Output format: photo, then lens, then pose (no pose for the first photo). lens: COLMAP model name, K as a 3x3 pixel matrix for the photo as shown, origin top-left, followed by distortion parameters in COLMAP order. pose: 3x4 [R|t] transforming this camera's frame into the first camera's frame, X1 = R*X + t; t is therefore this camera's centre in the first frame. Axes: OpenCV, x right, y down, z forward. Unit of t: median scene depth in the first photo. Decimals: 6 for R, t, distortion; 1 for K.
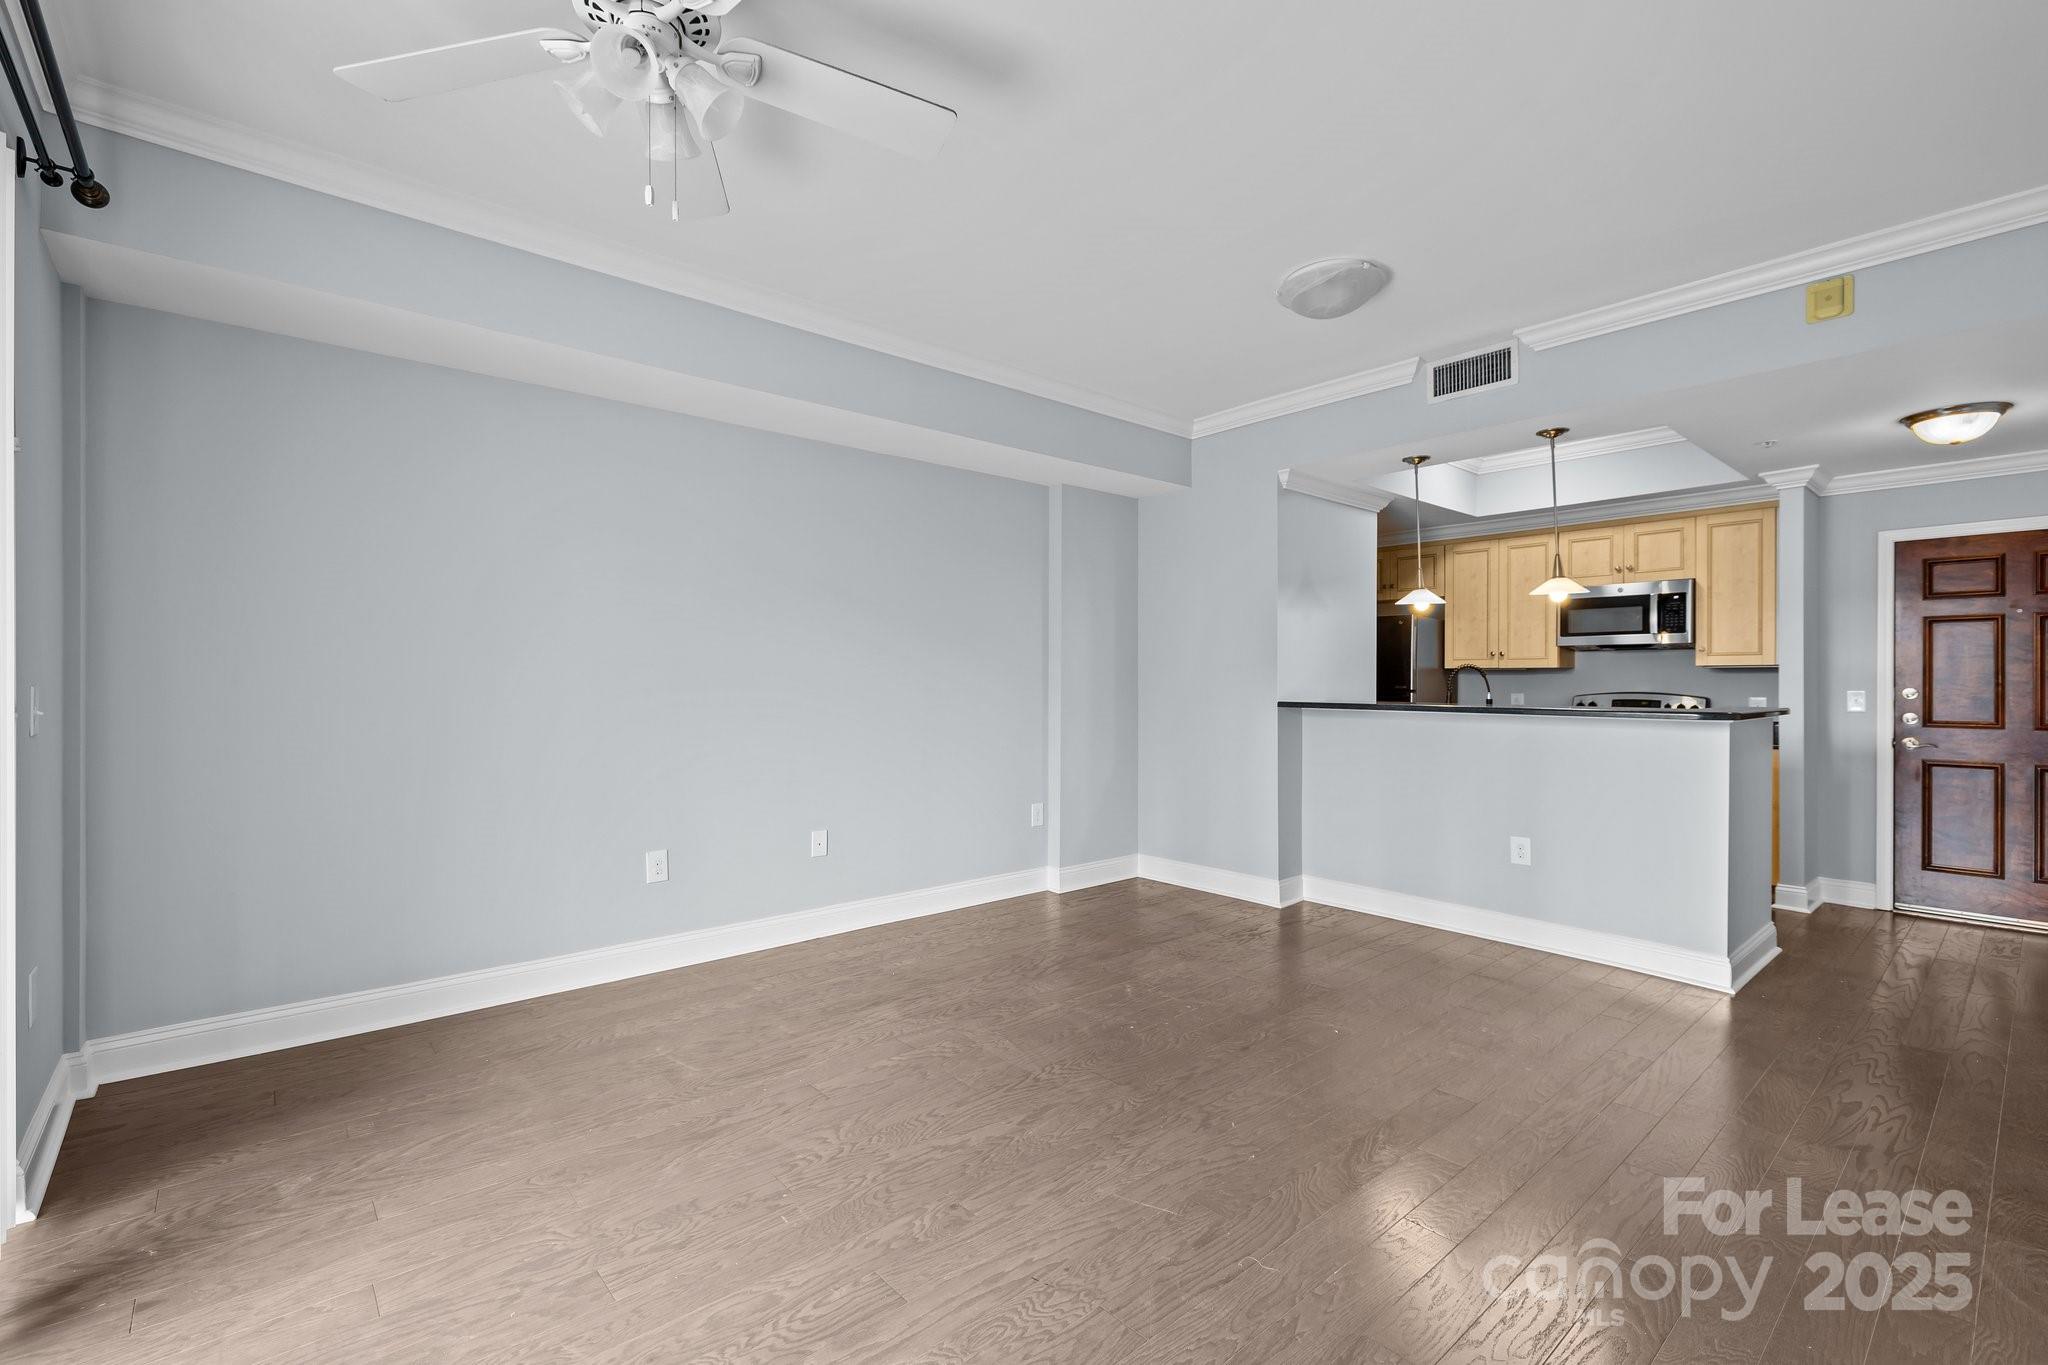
lens RADIAL K [[884.1, 0, 1013.7], [0, 884.1, 682.6], [0, 0, 1]] dist [0.005105, 0.000540]
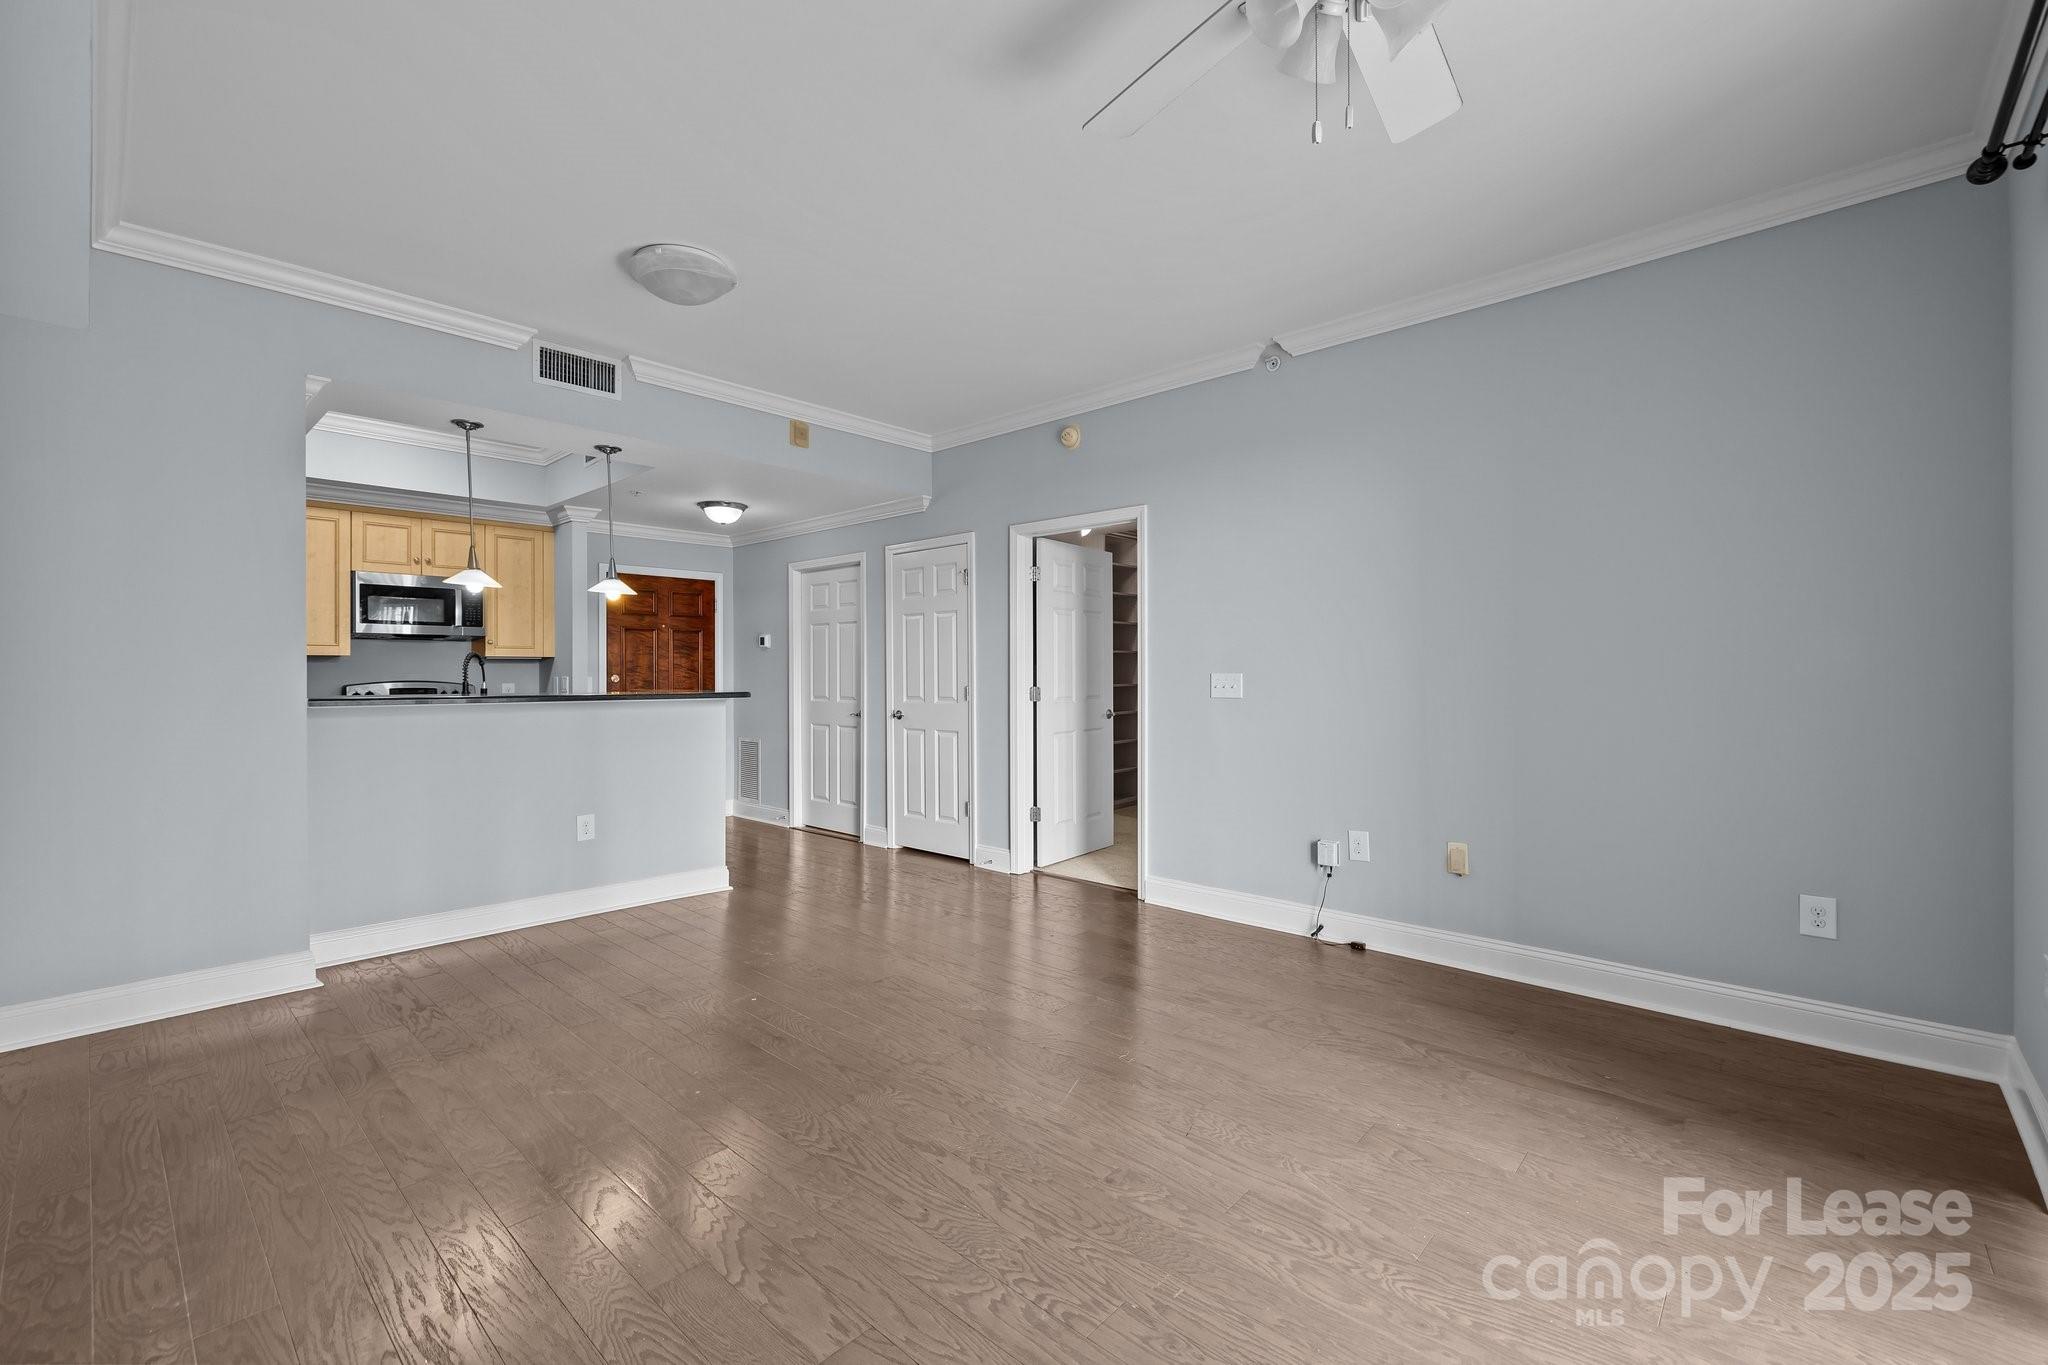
lens RADIAL K [[853.6, 0, 999.2], [0, 853.6, 672.9], [0, 0, 1]] dist [0.004600, 0.001059]
pose [[-0.088148, -0.004238, 0.996098, -0.432052], [0.001791, 0.999989, 0.004413, -0.001691], [-0.996106, 0.002173, -0.088140, 0.501717]]
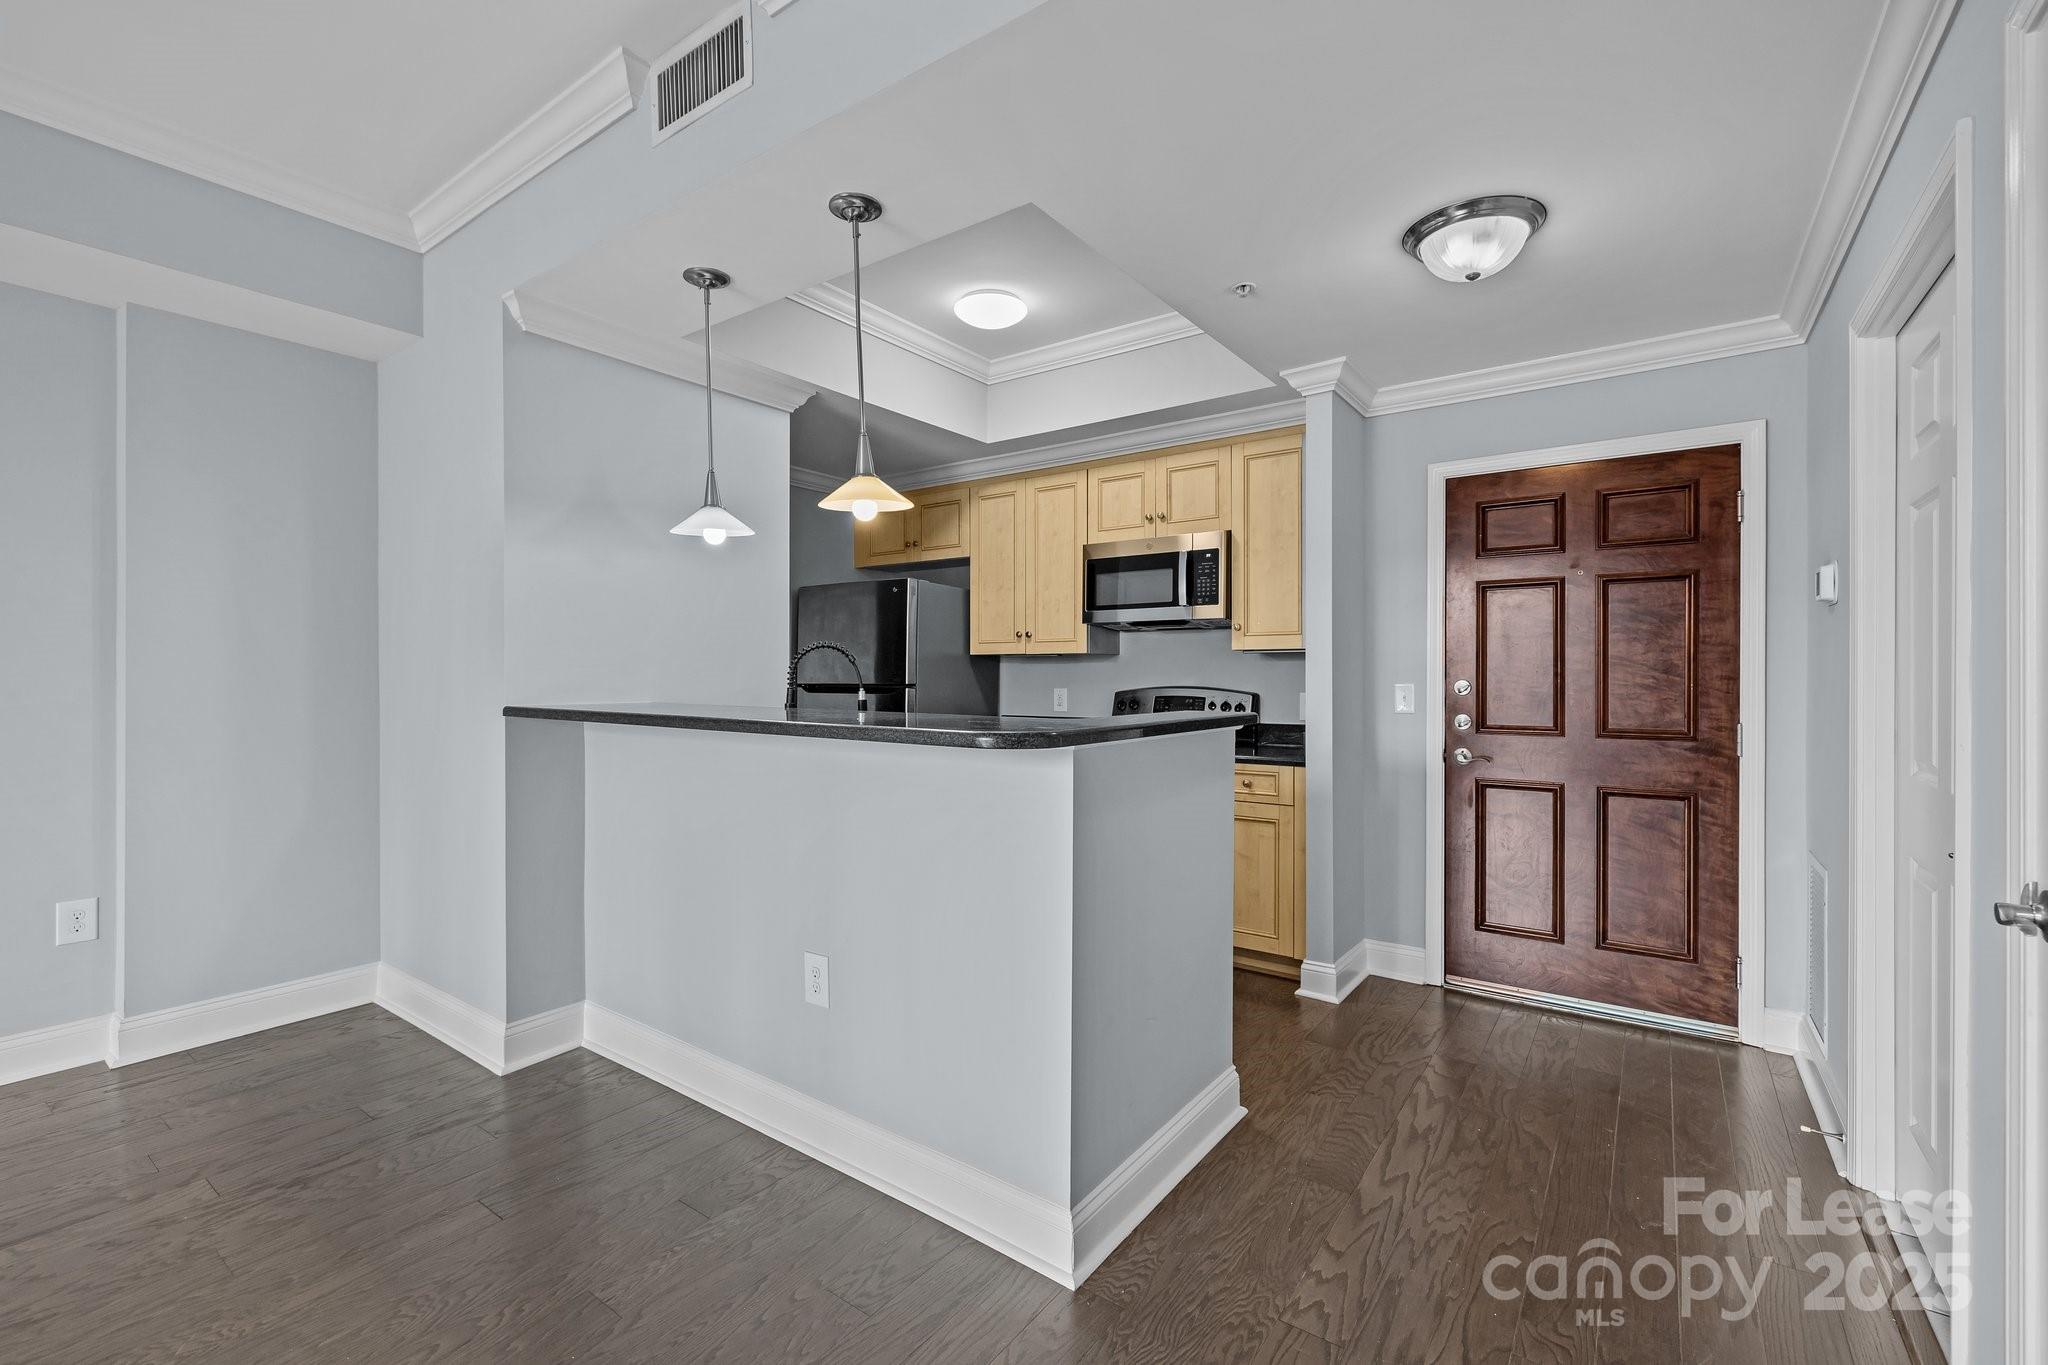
lens RADIAL K [[884.1, 0, 995.1], [0, 884.1, 678.6], [0, 0, 1]] dist [0.005105, 0.000540]
pose [[0.975683, -0.001161, 0.219182, 0.476708], [0.000142, 0.999989, 0.004665, 0.001427], [-0.219185, -0.004521, 0.975673, 0.377881]]
